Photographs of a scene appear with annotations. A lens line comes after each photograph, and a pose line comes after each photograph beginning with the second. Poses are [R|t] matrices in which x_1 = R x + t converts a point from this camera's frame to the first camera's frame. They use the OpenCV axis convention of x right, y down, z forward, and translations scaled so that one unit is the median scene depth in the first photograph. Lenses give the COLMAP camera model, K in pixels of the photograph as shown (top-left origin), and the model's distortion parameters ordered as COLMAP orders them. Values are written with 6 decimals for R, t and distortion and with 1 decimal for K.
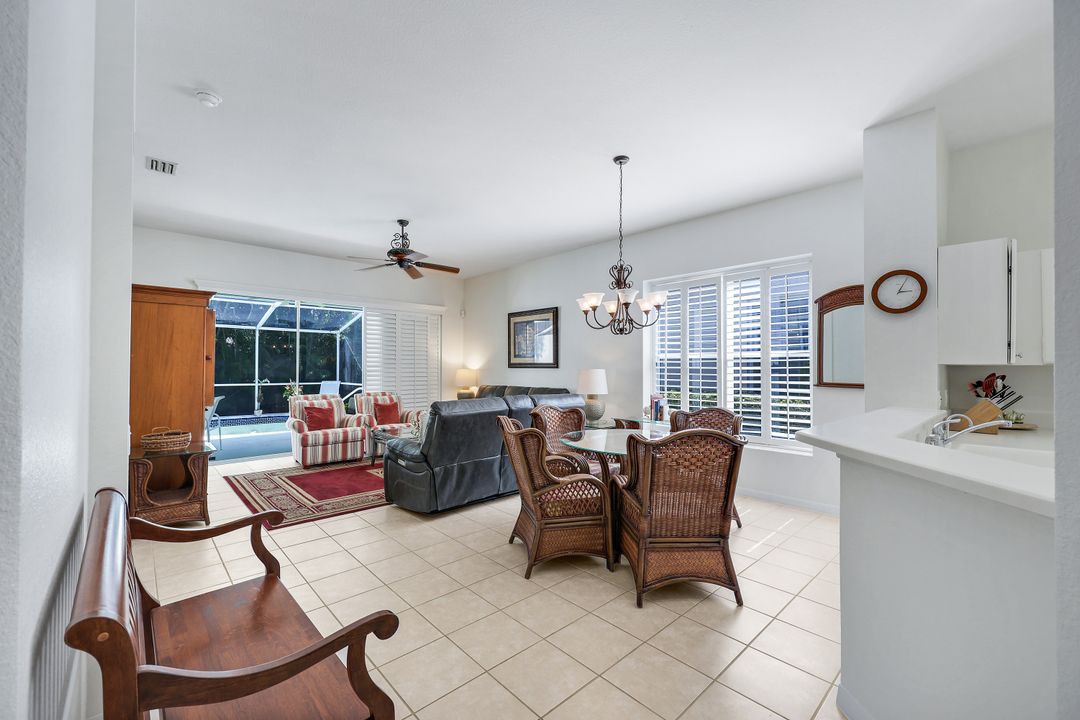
lens RADIAL K [[441.3, 0, 536.9], [0, 441.3, 362.2], [0, 0, 1]] dist [0.000618, 0.000073]
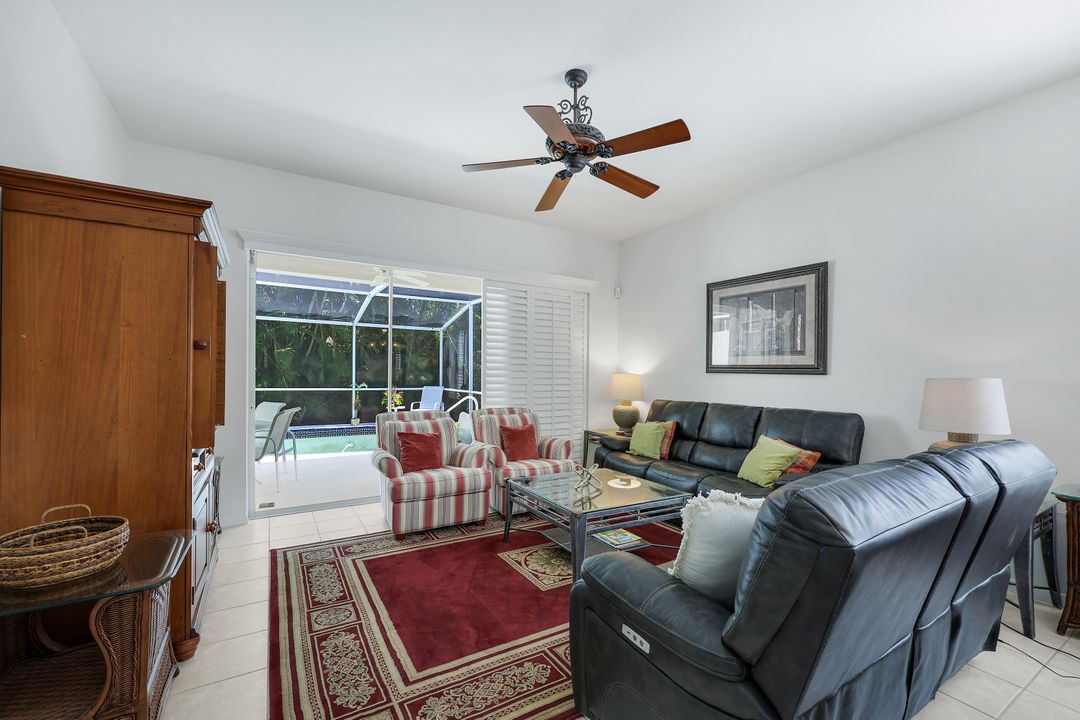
lens RADIAL K [[456.1, 0, 545.4], [0, 456.1, 378.5], [0, 0, 1]] dist [-0.000590, -0.000084]
pose [[0.981635, 0.012256, -0.190376, -0.185415], [-0.007463, 0.999637, 0.025875, 0.006745], [0.190624, -0.023979, 0.981370, 0.378895]]
